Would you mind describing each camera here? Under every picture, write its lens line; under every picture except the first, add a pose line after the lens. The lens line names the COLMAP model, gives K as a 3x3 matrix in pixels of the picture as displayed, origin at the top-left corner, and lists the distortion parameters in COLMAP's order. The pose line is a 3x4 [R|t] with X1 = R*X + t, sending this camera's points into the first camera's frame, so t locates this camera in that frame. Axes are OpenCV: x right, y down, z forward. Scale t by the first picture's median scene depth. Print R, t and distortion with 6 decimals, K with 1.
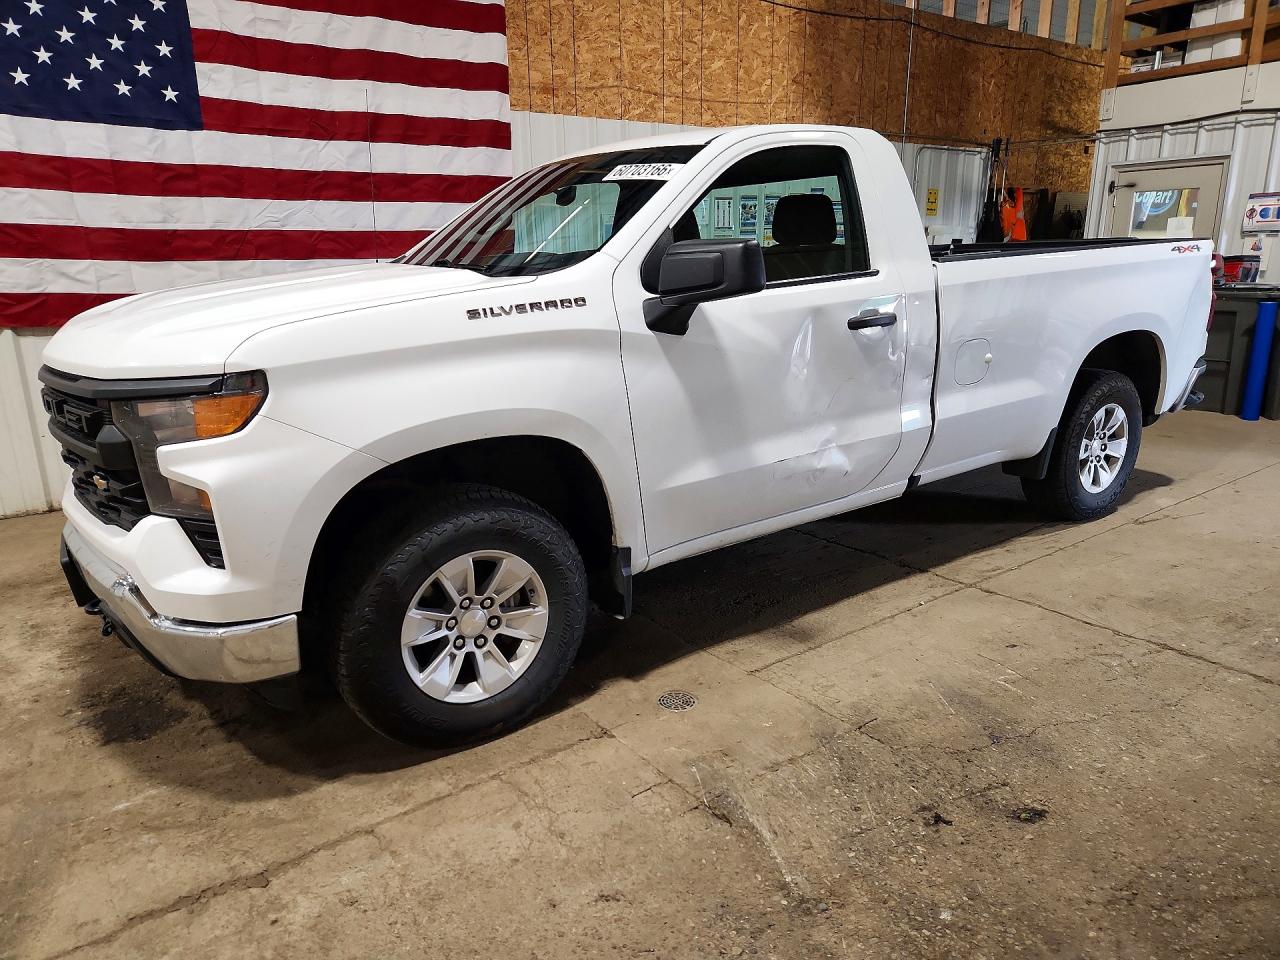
lens RADIAL K [[856.8, 0, 629.9], [0, 856.8, 485.3], [0, 0, 1]] dist [0.059228, -0.045450]
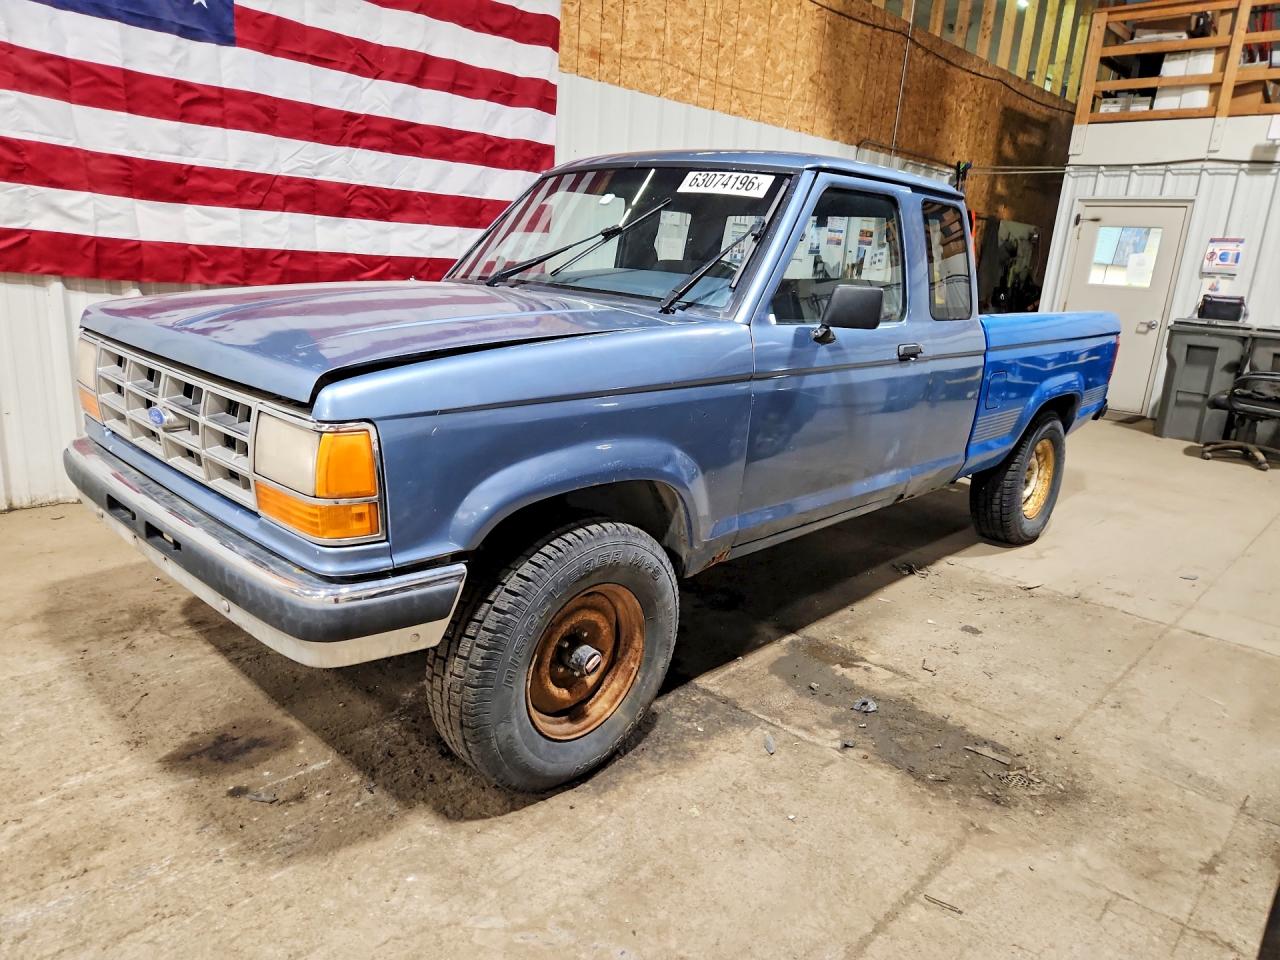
lens RADIAL K [[856.8, 0, 630.7], [0, 856.8, 480.7], [0, 0, 1]] dist [0.059228, -0.045450]
pose [[0.980701, 0.034442, 0.192455, -0.208712], [-0.034680, 0.999396, -0.002135, -0.010911], [-0.192412, -0.004581, 0.981304, 0.099947]]
